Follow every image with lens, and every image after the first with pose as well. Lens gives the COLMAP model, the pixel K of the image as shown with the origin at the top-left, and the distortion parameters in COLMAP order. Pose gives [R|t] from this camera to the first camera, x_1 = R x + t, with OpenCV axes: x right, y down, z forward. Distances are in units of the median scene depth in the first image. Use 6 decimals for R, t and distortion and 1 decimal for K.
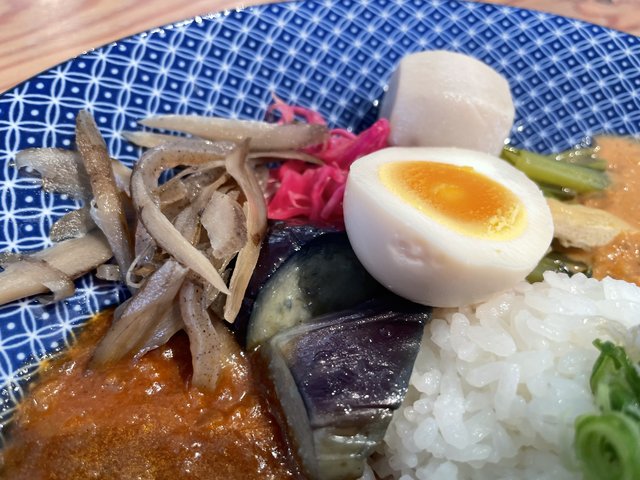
lens RADIAL K [[493.8, 0, 313.9], [0, 493.8, 236.8], [0, 0, 1]] dist [-0.026070, -0.023697]
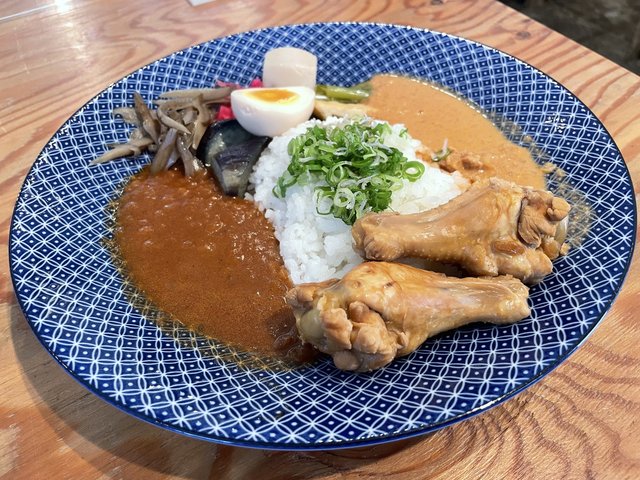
lens RADIAL K [[493.8, 0, 321.5], [0, 493.8, 242.4], [0, 0, 1]] dist [-0.026070, -0.023697]
pose [[0.989365, -0.129726, -0.065781, 0.550338], [0.126562, 0.990688, -0.050201, 0.770963], [0.071680, 0.041342, 0.996571, -1.445434]]
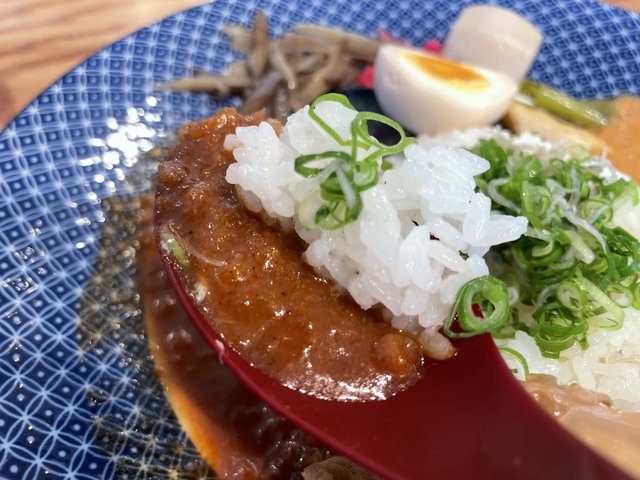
lens RADIAL K [[493.8, 0, 321.9], [0, 493.8, 242.2], [0, 0, 1]] dist [-0.026070, -0.023697]
pose [[0.909736, 0.250866, -0.330826, 0.518865], [-0.268806, 0.963154, -0.008825, 0.507393], [0.316423, 0.096957, 0.943650, -0.520543]]
